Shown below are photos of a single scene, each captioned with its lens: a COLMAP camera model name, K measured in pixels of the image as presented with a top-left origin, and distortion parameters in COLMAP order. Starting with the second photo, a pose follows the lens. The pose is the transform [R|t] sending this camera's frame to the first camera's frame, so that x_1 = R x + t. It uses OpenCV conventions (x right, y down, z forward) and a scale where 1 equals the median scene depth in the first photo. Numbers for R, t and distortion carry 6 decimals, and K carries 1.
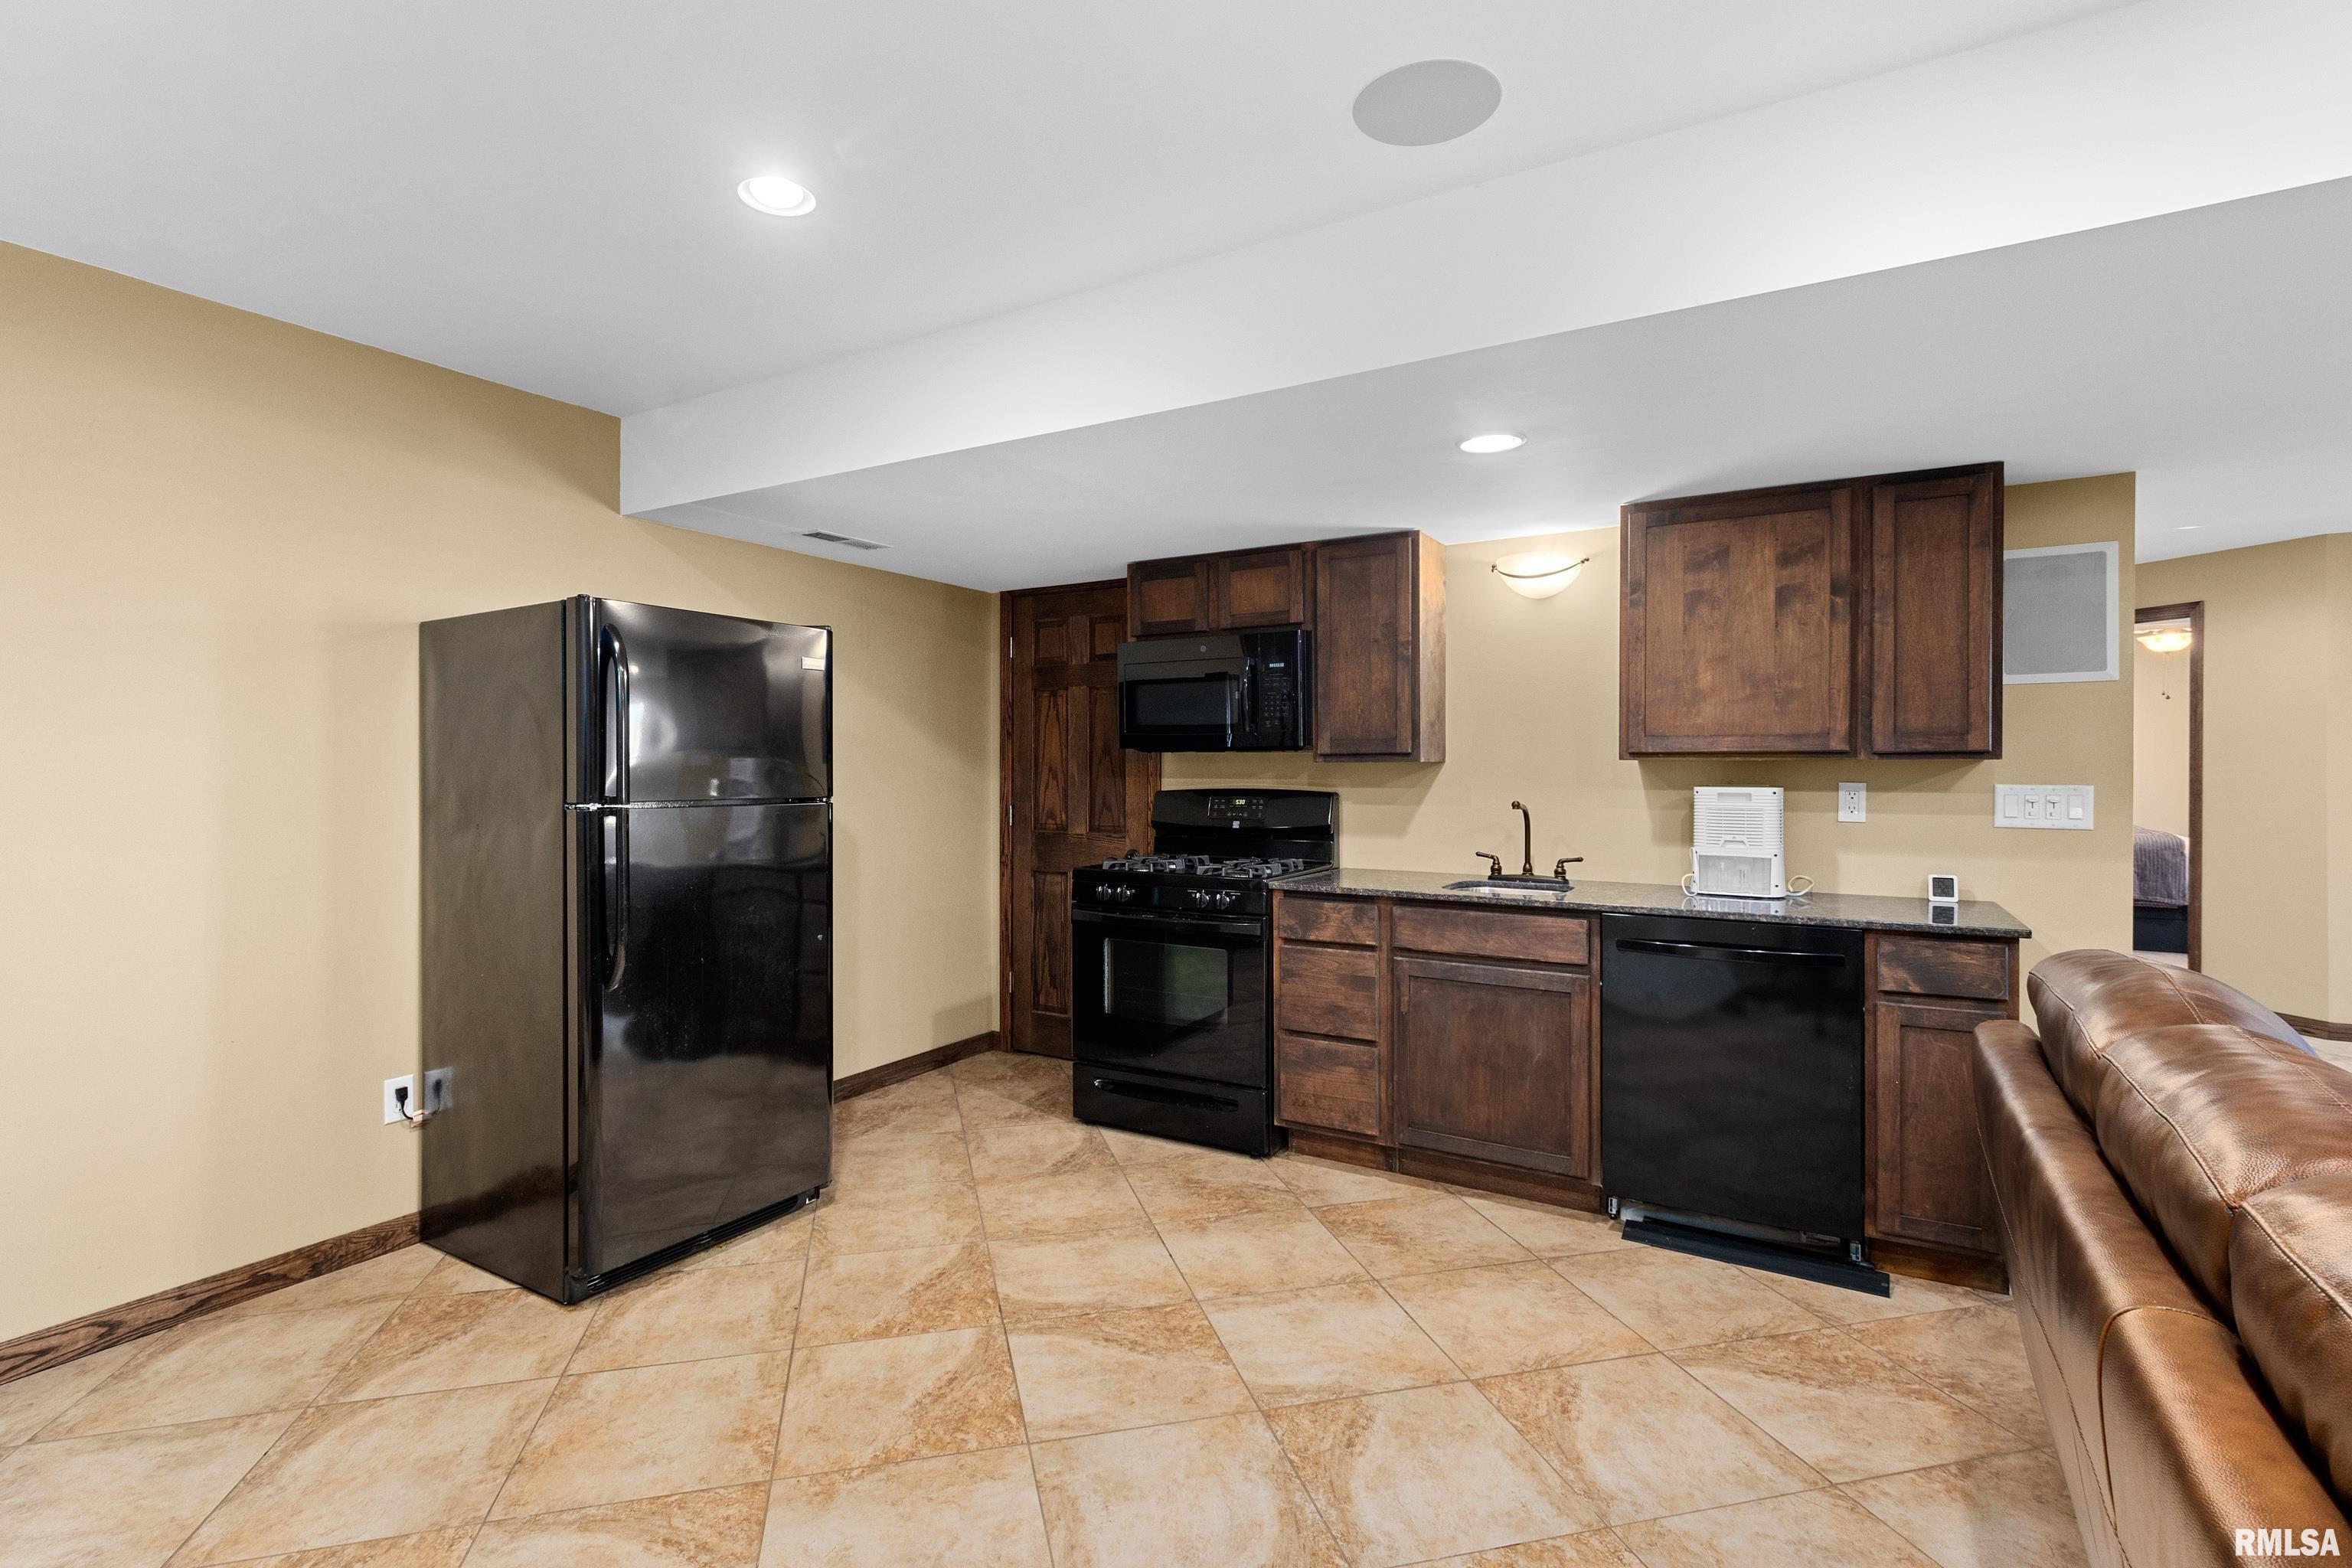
lens RADIAL K [[1096.6, 0, 1162.8], [0, 1096.6, 777.5], [0, 0, 1]] dist [0.011539, -0.001784]
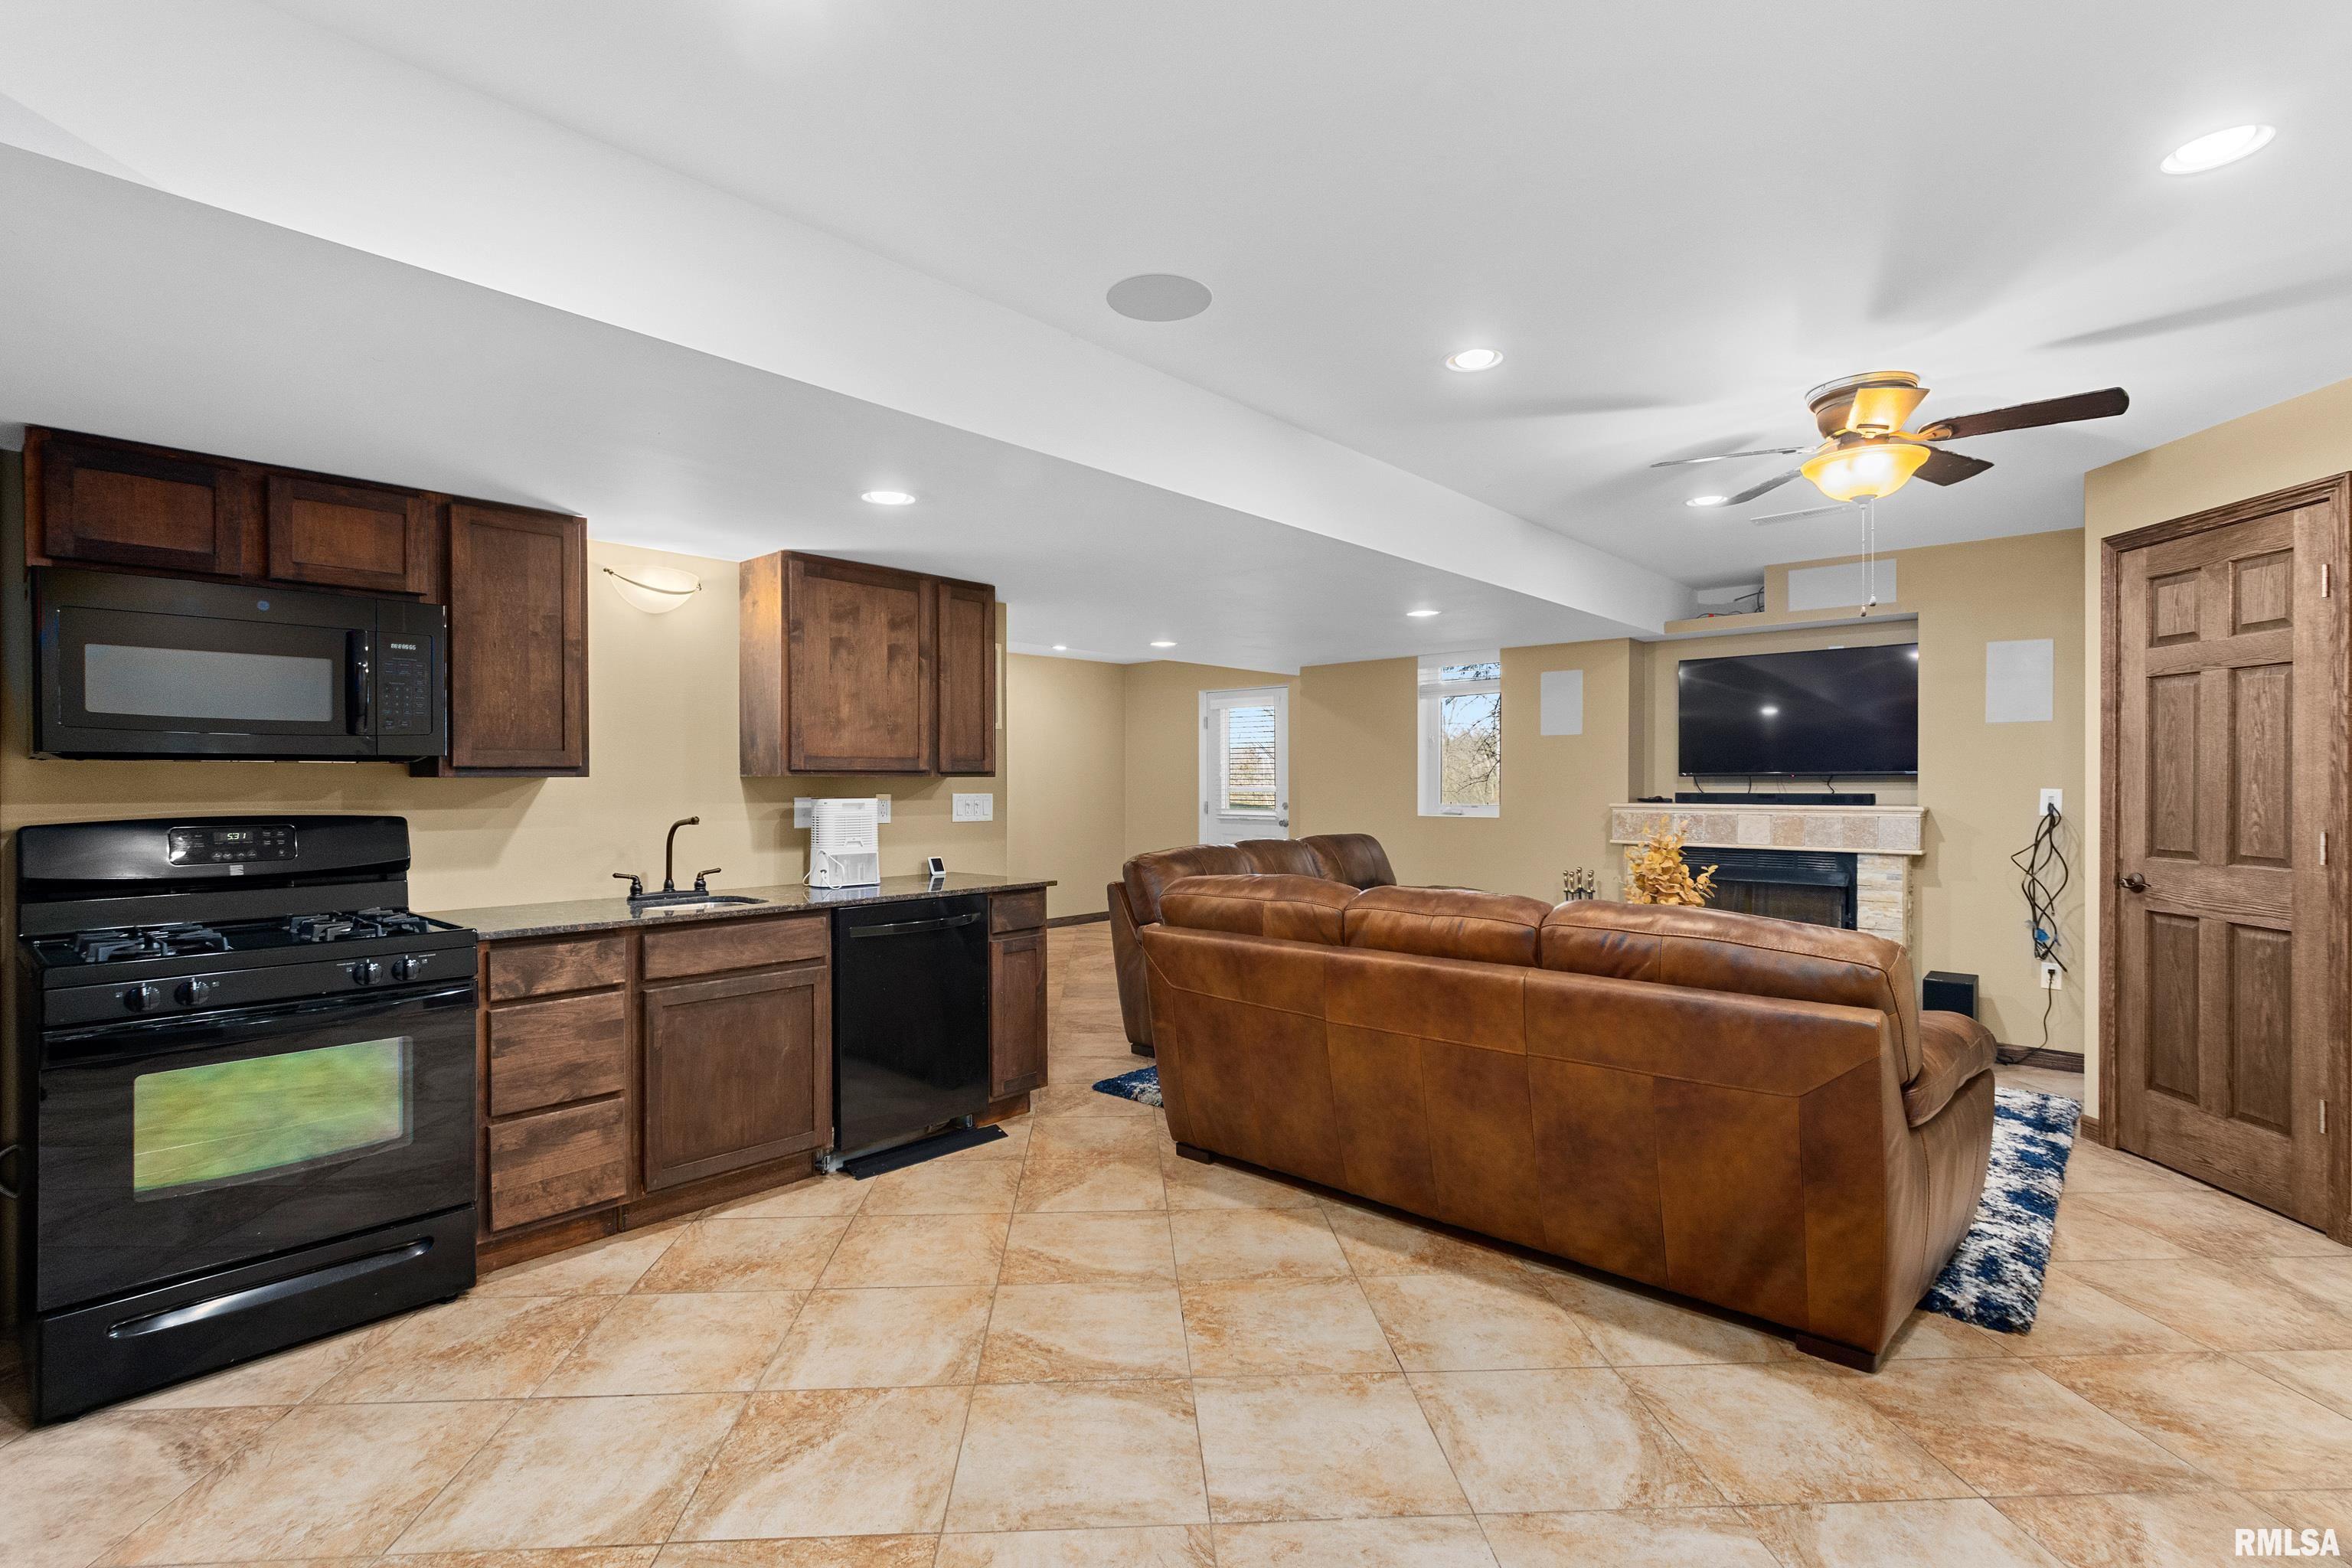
lens RADIAL K [[1096.6, 0, 1158.4], [0, 1096.6, 782.9], [0, 0, 1]] dist [0.011539, -0.001784]
pose [[0.197255, -0.002806, 0.980348, -0.618900], [0.010162, 0.999948, 0.000817, -0.006273], [-0.980300, 0.009801, 0.197273, 0.407085]]
